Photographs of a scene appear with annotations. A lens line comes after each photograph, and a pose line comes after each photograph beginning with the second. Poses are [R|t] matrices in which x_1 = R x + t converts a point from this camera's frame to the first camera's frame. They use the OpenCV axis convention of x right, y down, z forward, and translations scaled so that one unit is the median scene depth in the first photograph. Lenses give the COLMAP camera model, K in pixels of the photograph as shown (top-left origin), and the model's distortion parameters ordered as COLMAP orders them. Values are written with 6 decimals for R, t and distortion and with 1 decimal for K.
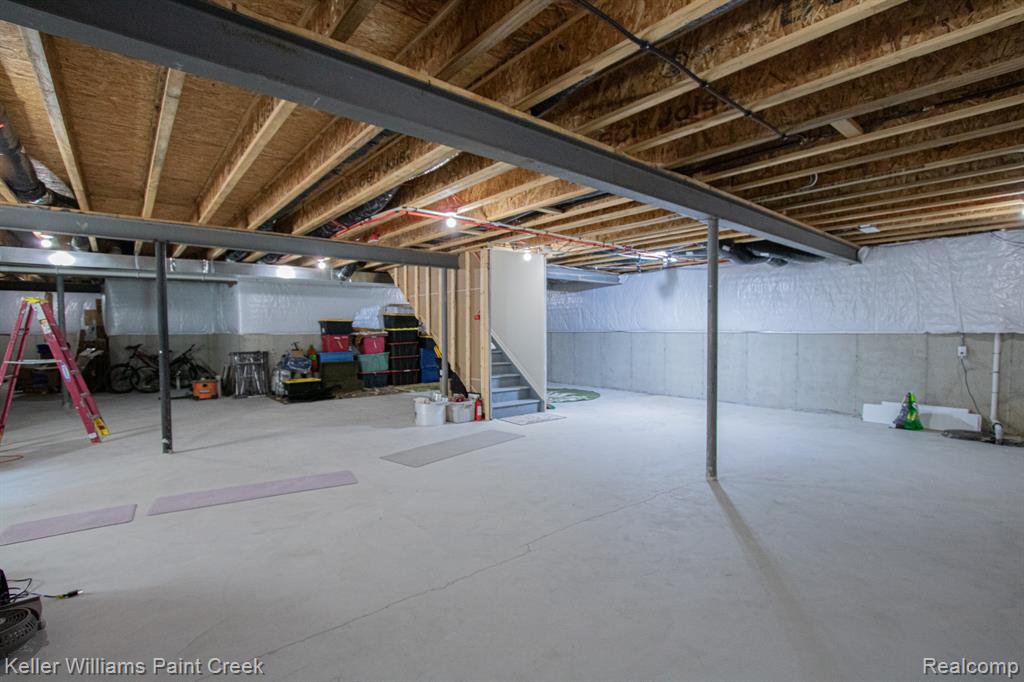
lens RADIAL K [[475.1, 0, 520.6], [0, 475.1, 349.7], [0, 0, 1]] dist [-0.012903, 0.000522]
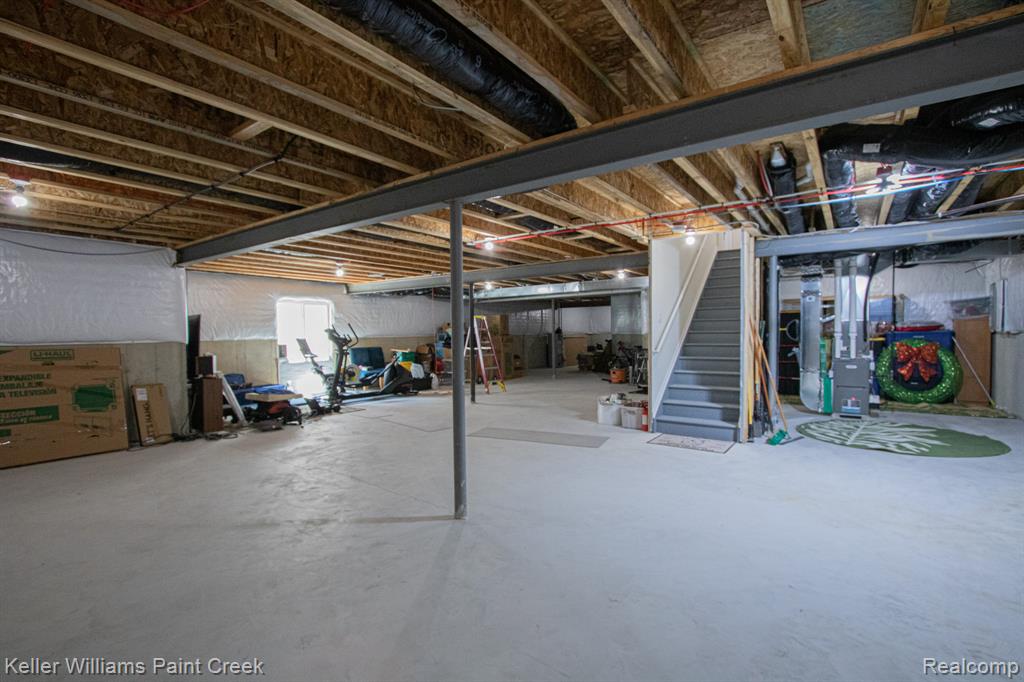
lens RADIAL K [[487.5, 0, 530.2], [0, 487.5, 350.9], [0, 0, 1]] dist [-0.000618, -0.000086]
pose [[0.224751, 0.036325, -0.973739, 0.580168], [-0.029198, 0.999107, 0.030532, -0.019233], [0.973979, 0.021569, 0.225611, 0.431976]]
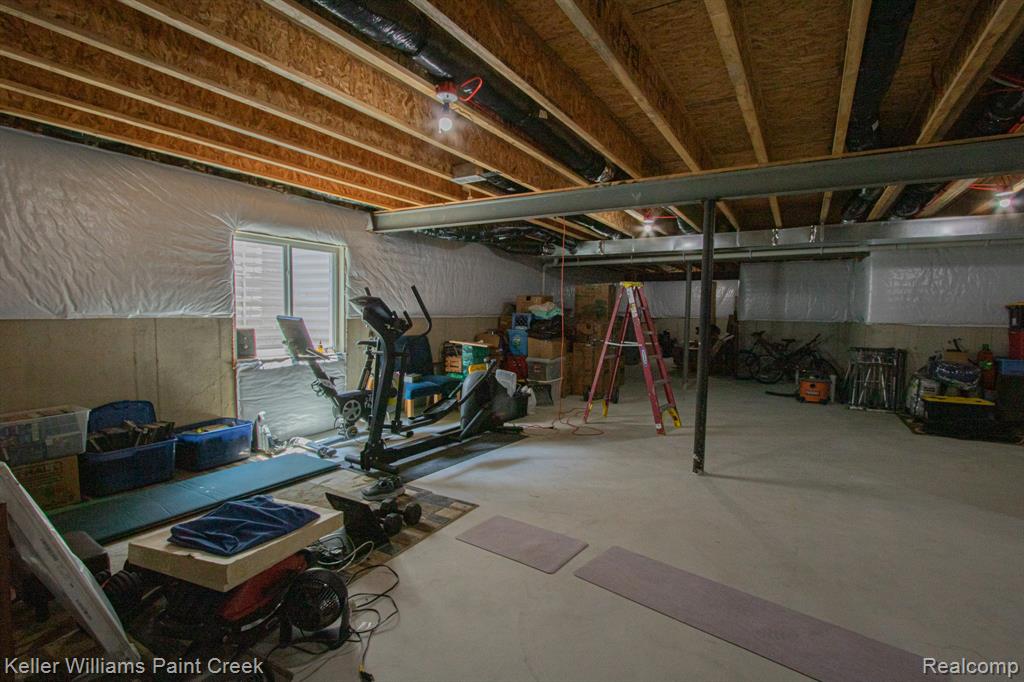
lens RADIAL K [[475.1, 0, 520.6], [0, 475.1, 349.7], [0, 0, 1]] dist [-0.012903, 0.000522]
pose [[0.317570, 0.080550, -0.944808, -0.062645], [-0.055508, 0.996256, 0.066279, -0.010806], [0.946609, 0.031396, 0.320852, 0.248633]]
